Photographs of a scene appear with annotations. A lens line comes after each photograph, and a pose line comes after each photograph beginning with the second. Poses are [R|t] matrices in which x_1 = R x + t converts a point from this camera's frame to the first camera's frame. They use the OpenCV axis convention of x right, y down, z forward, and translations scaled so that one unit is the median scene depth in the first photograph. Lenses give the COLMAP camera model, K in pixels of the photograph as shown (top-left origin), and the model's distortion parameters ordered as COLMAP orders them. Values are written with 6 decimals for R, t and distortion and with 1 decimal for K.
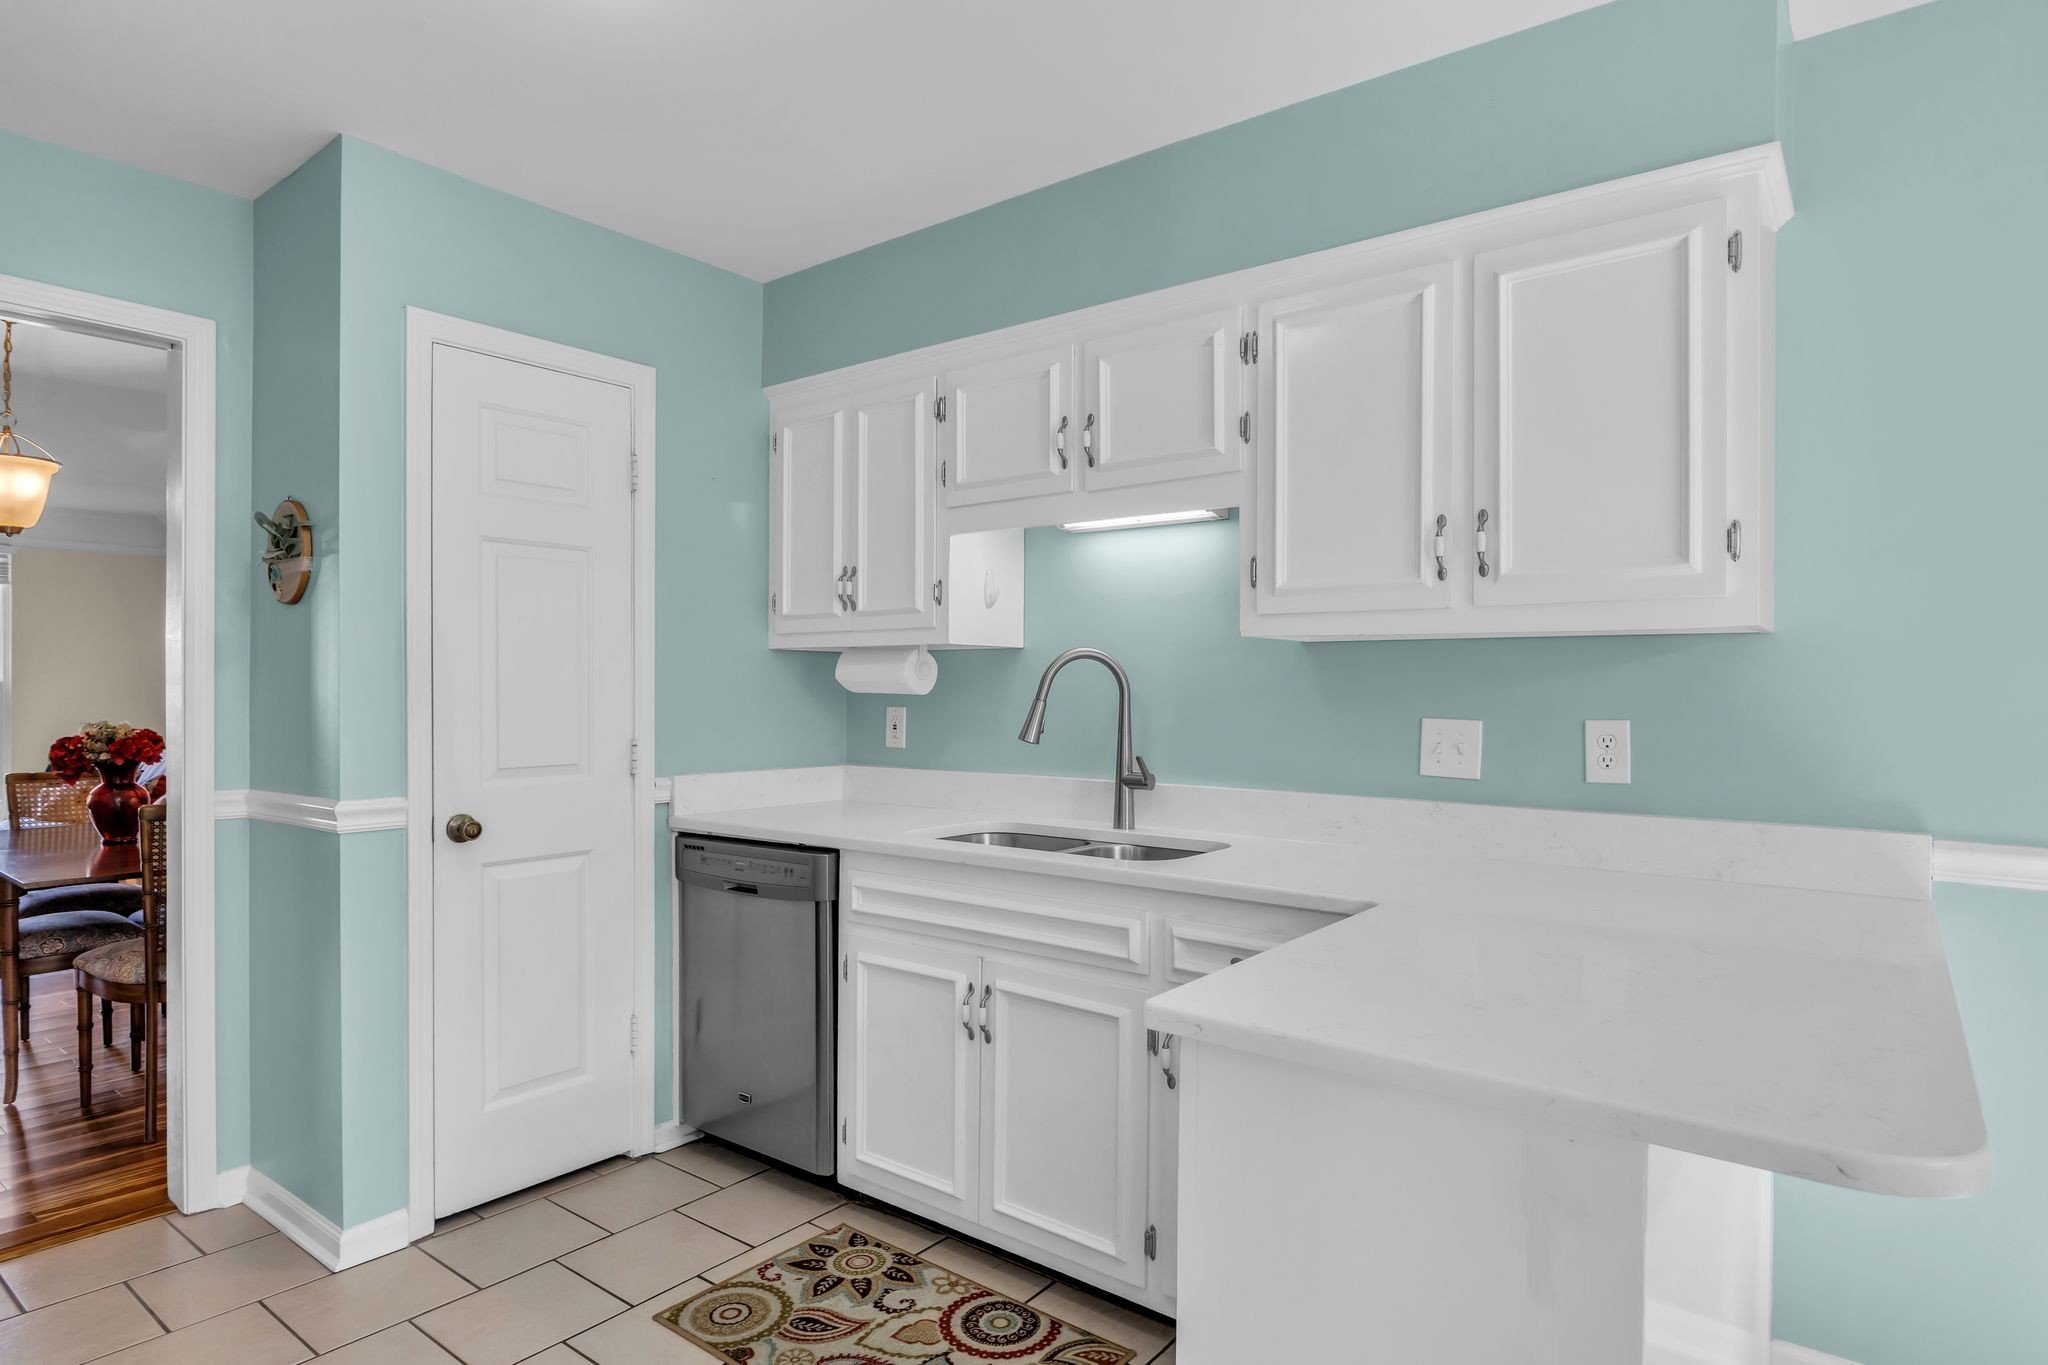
lens RADIAL K [[1121.1, 0, 1014.8], [0, 1121.1, 694.8], [0, 0, 1]] dist [-0.010464, 0.004683]
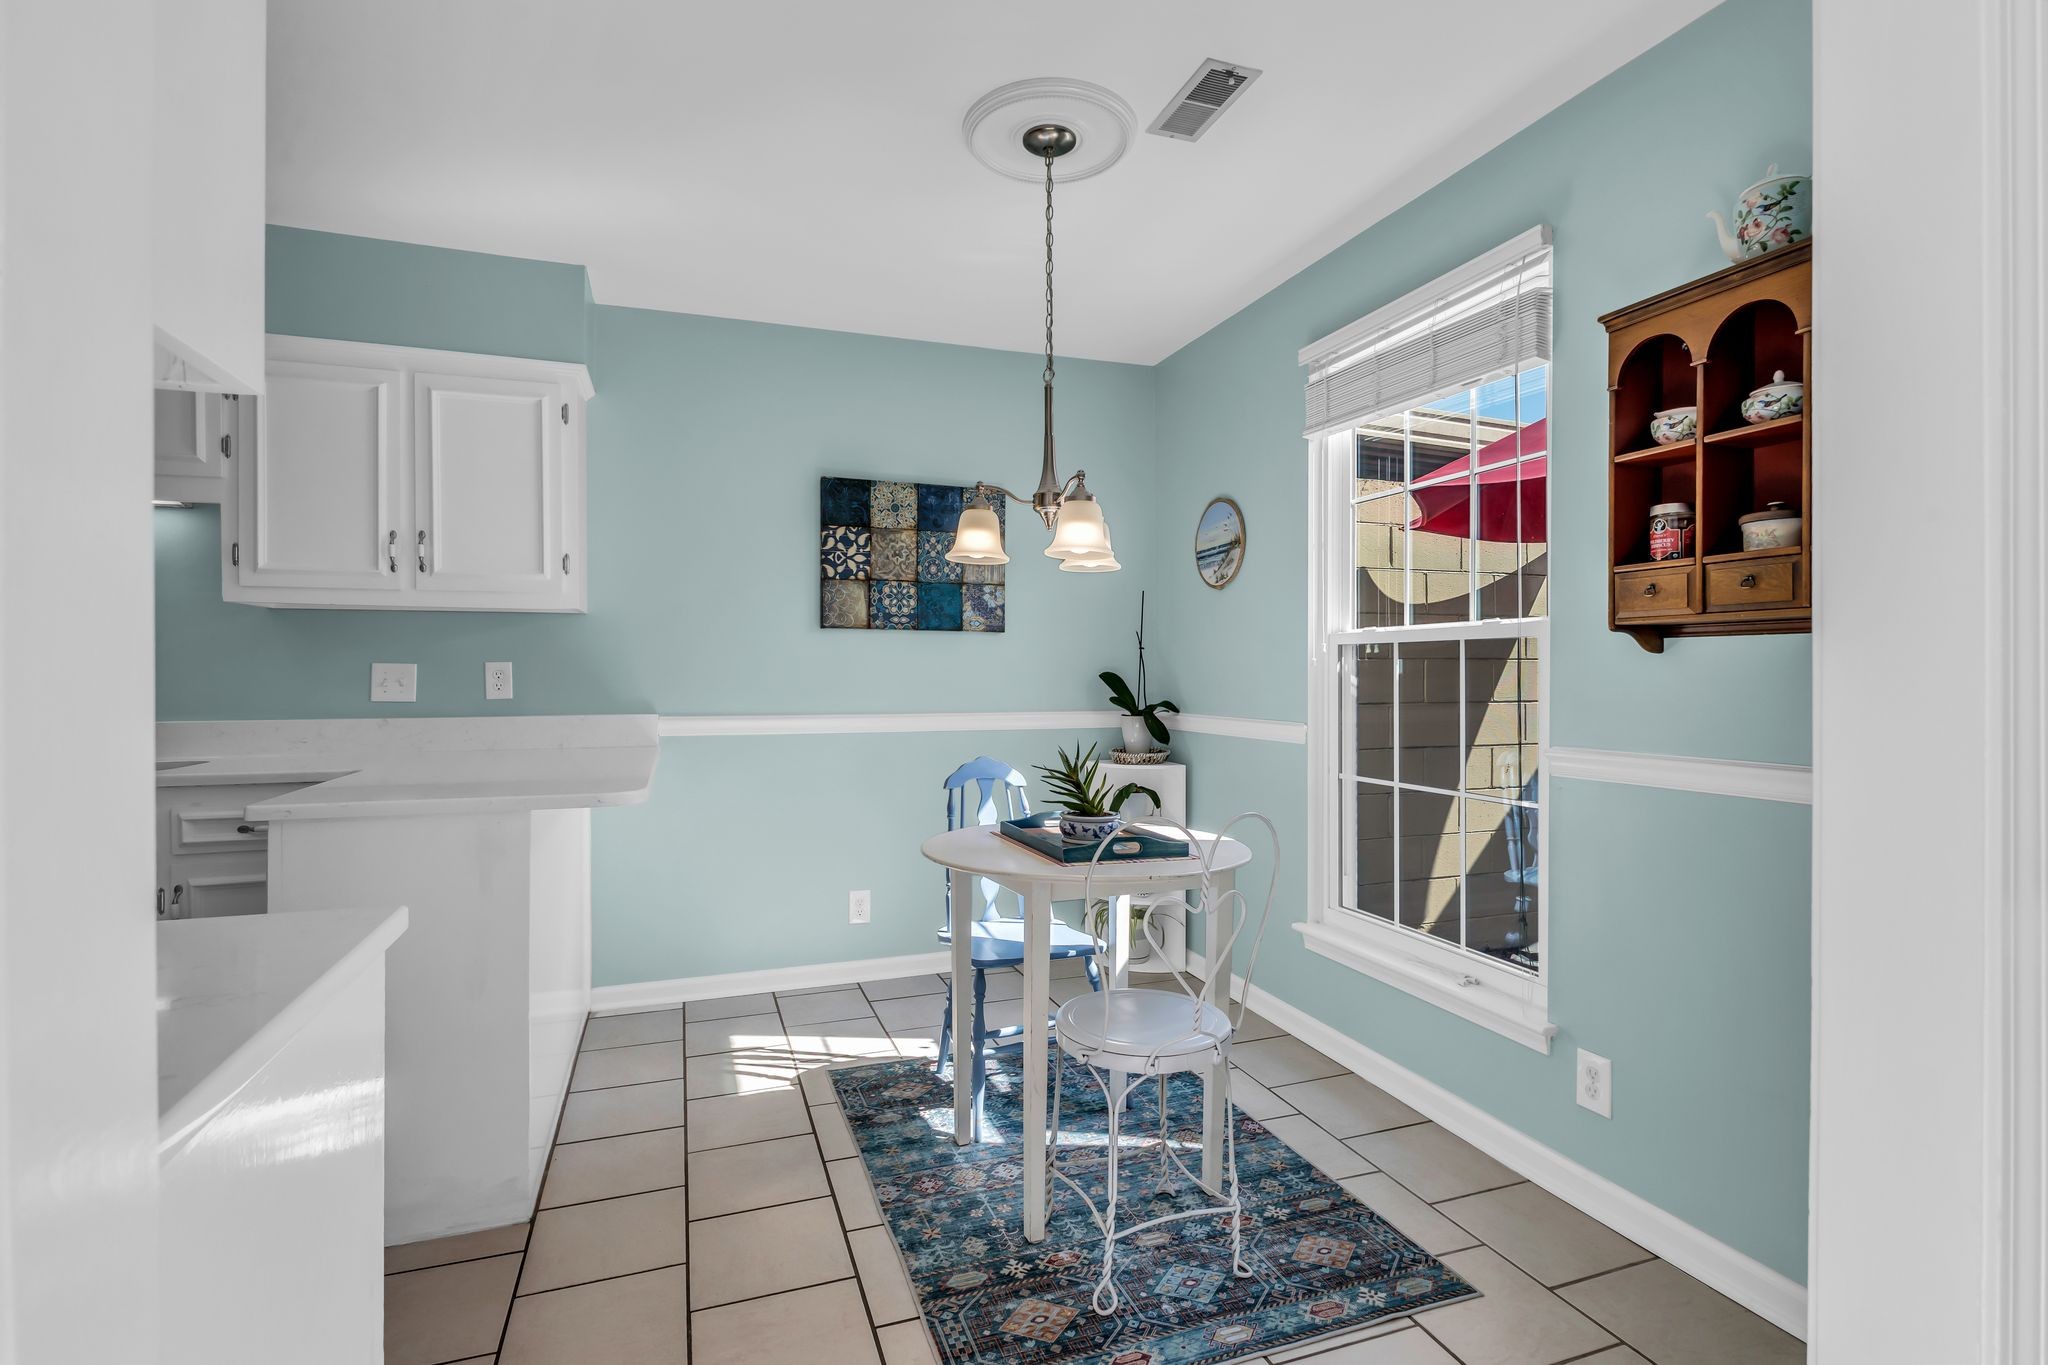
lens RADIAL K [[962.0, 0, 1029.4], [0, 962.0, 675.7], [0, 0, 1]] dist [-0.003953, 0.000440]
pose [[0.531902, -0.011855, 0.846723, -0.290866], [0.009191, 0.999924, 0.008226, 0.041269], [-0.846756, 0.003406, 0.531970, -0.481137]]
